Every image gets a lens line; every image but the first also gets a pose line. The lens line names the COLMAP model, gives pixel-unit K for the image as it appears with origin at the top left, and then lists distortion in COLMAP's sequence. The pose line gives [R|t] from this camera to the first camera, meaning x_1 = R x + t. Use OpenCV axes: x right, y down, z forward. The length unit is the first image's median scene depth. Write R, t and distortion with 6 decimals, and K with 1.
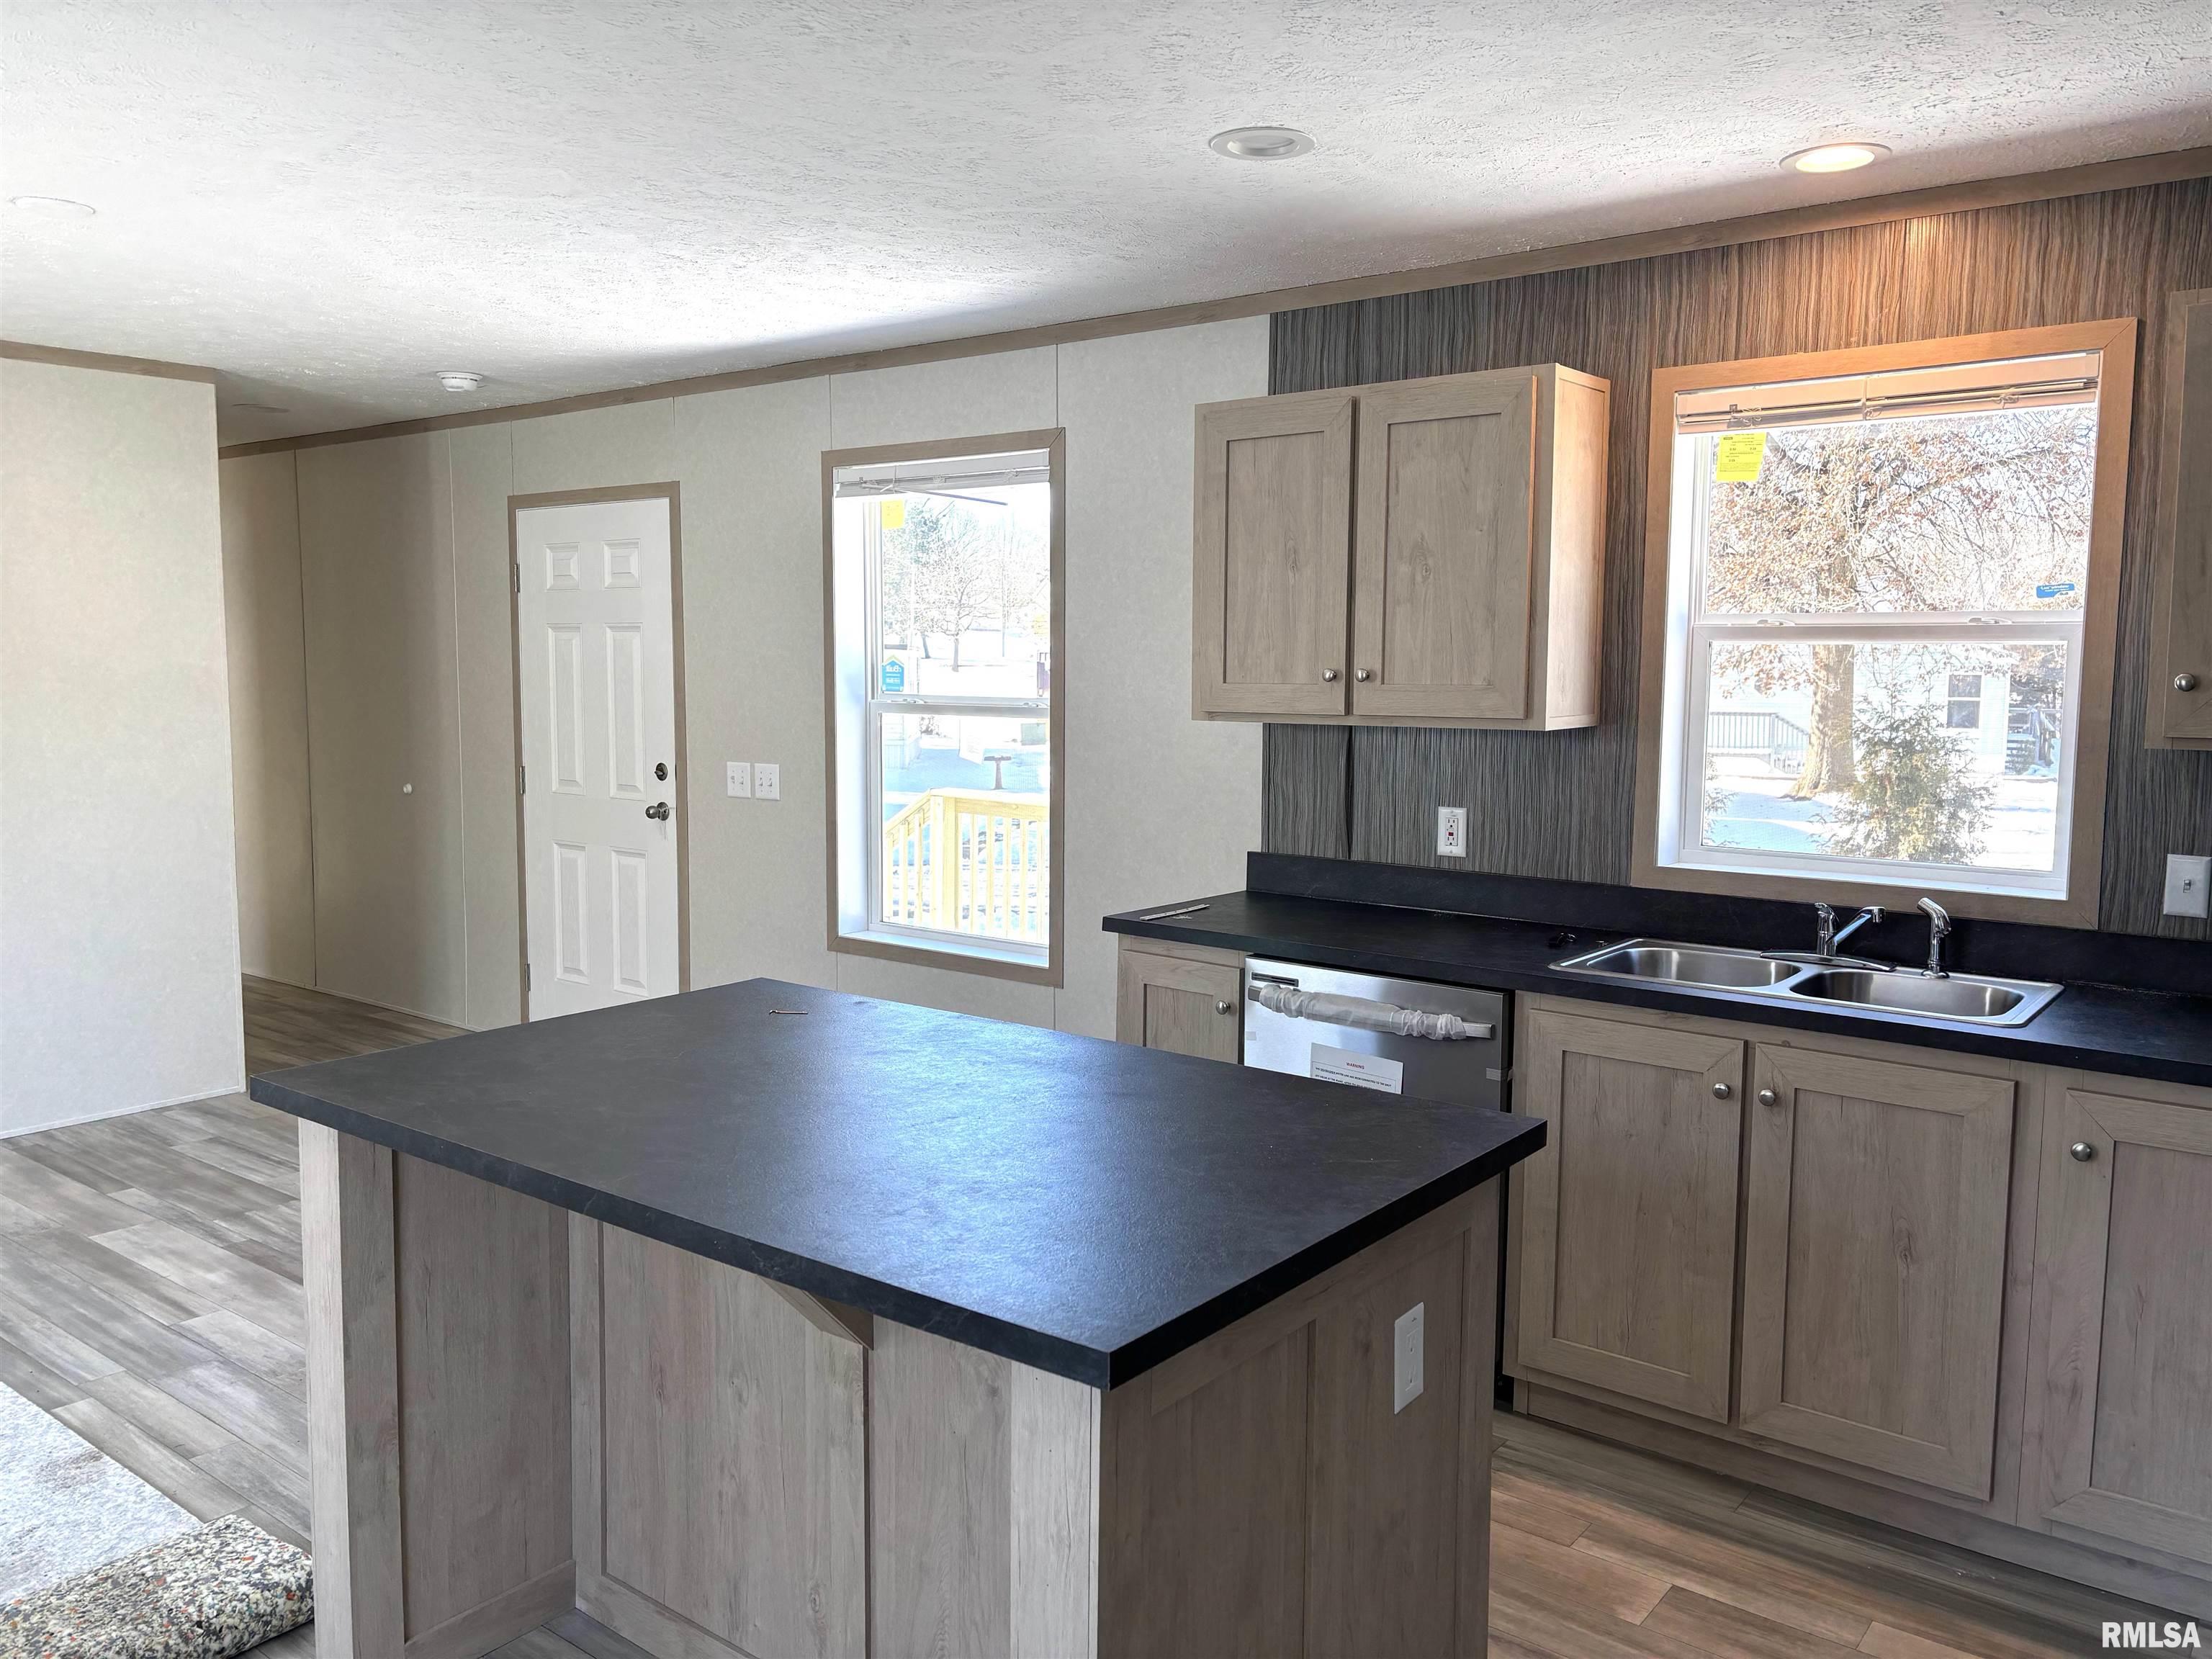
lens RADIAL K [[1664.6, 0, 1095.2], [0, 1664.6, 824.9], [0, 0, 1]] dist [0.063109, -0.066517]
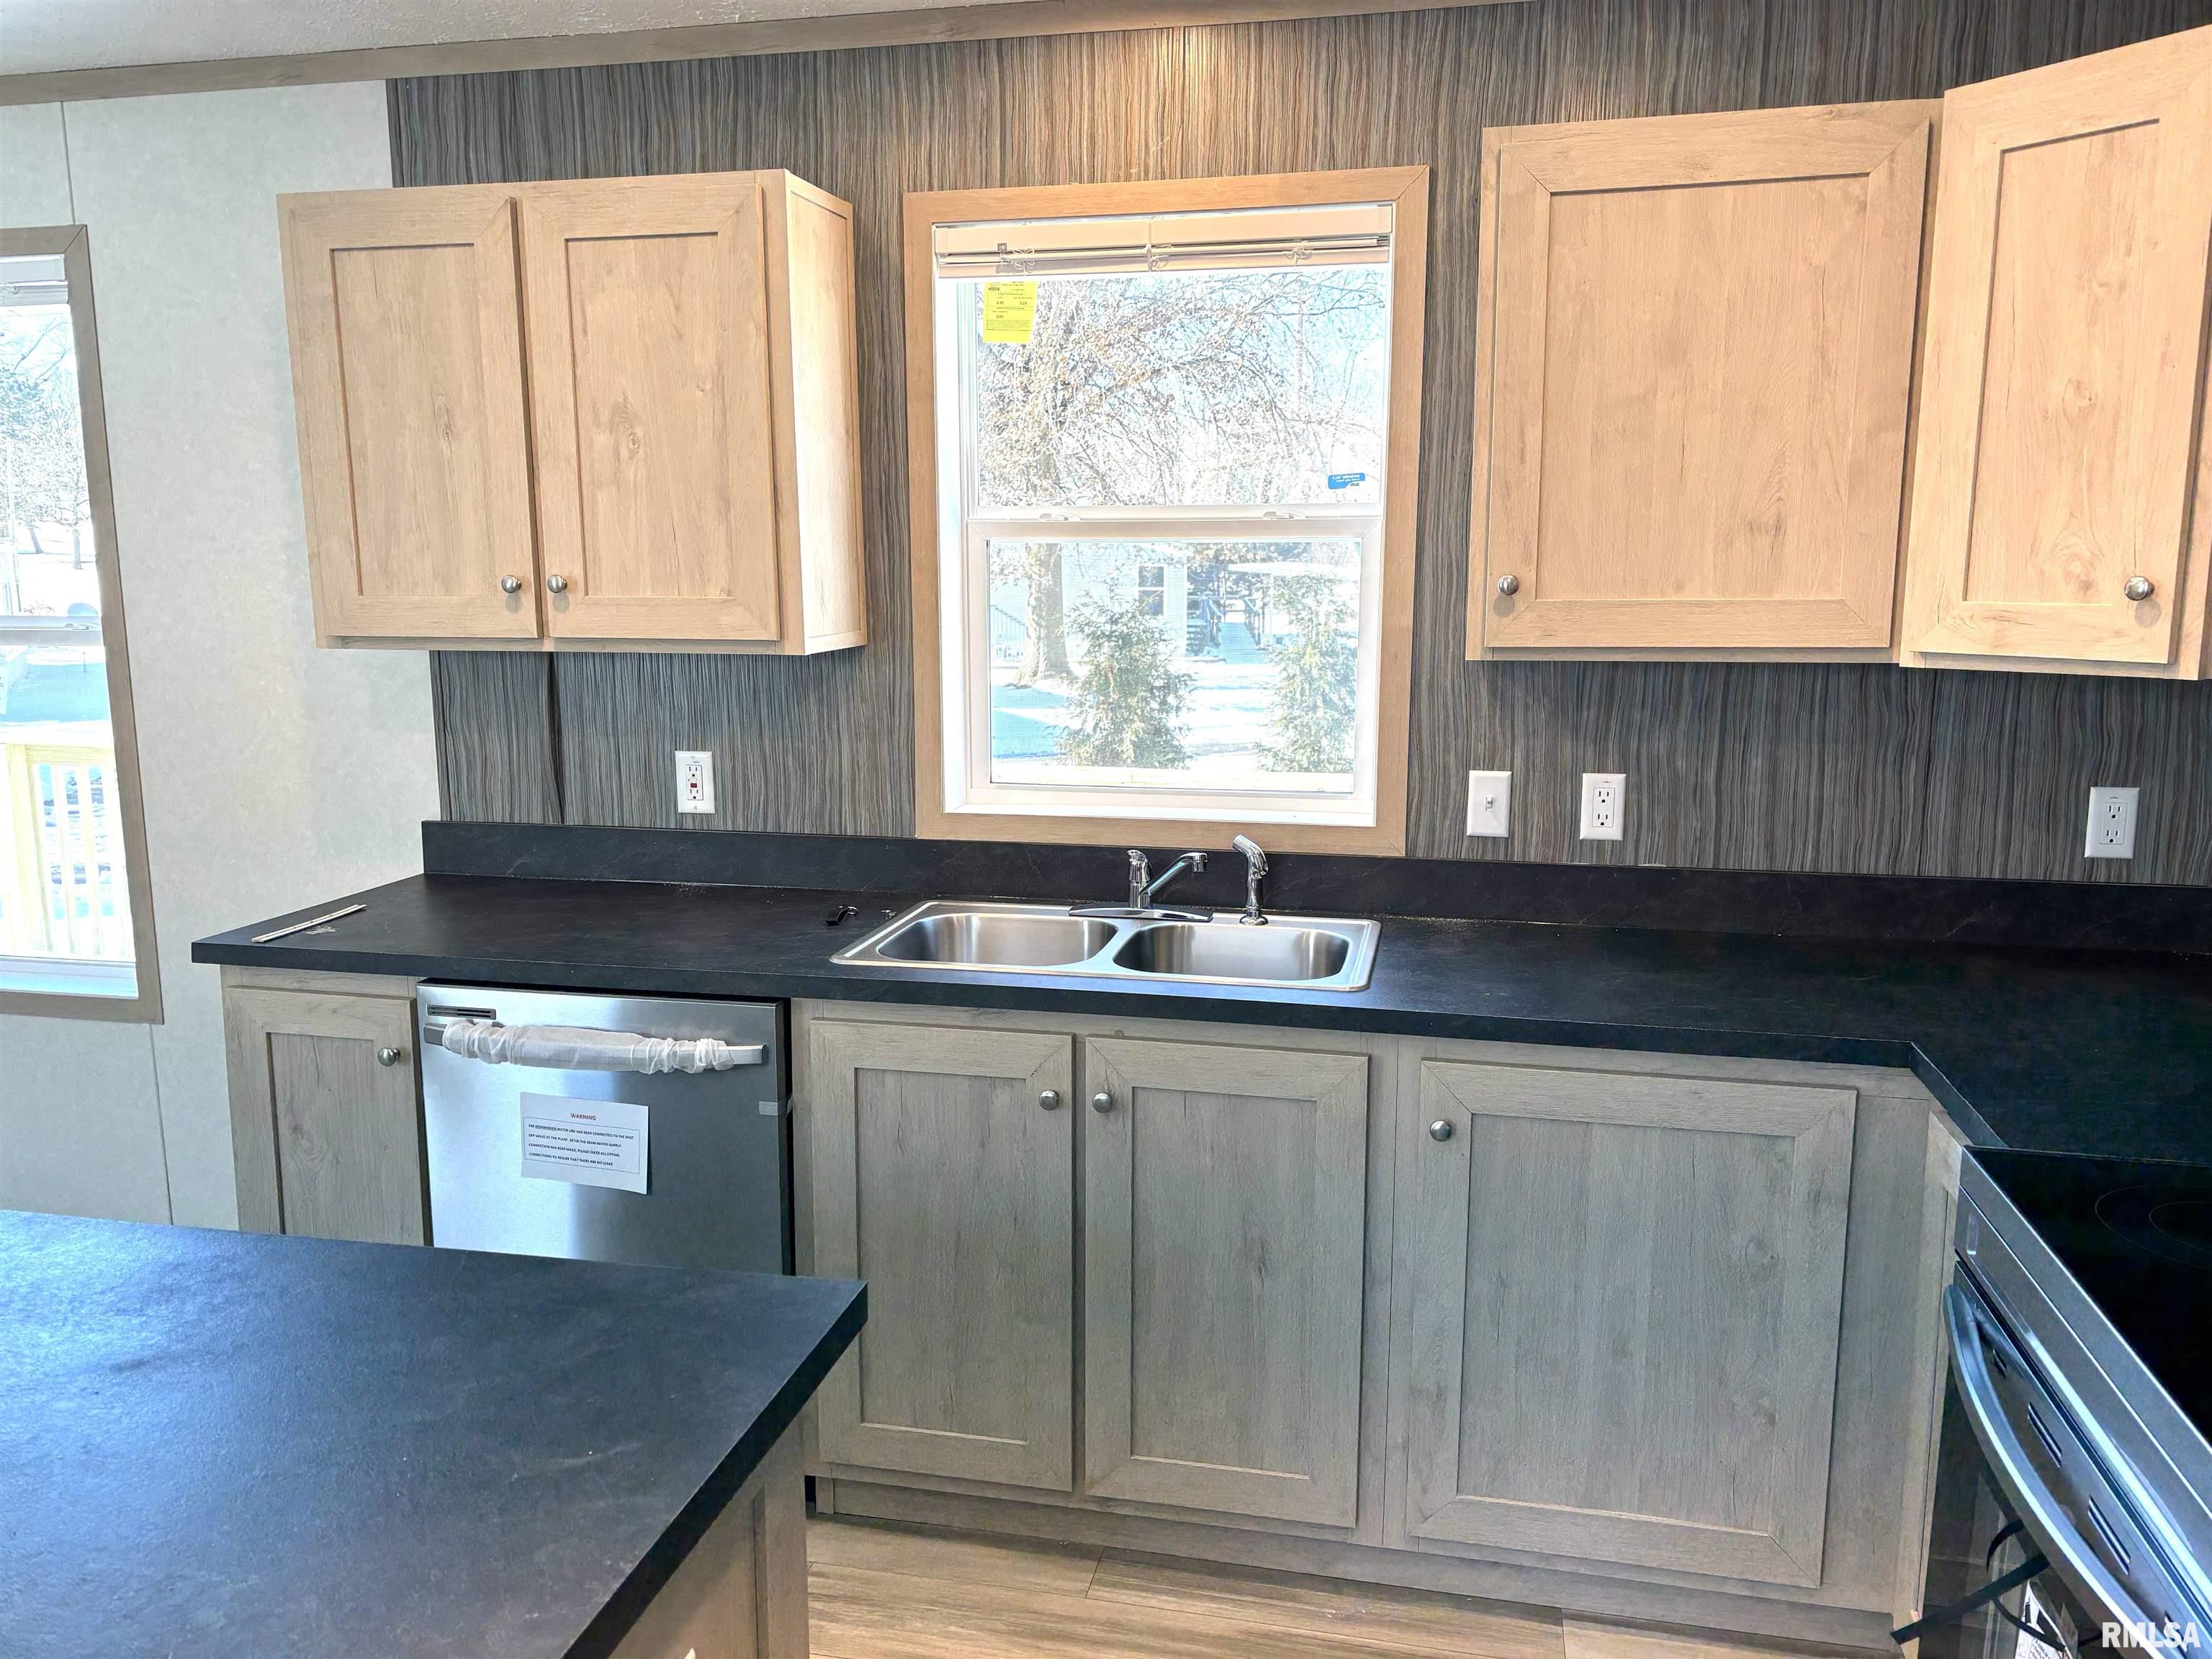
lens RADIAL K [[1664.6, 0, 1095.2], [0, 1664.6, 824.9], [0, 0, 1]] dist [0.063109, -0.066517]
pose [[0.900451, -0.078326, 0.427847, 0.049710], [0.051392, 0.995921, 0.074164, -0.027326], [-0.431910, -0.044794, 0.900803, 0.228753]]
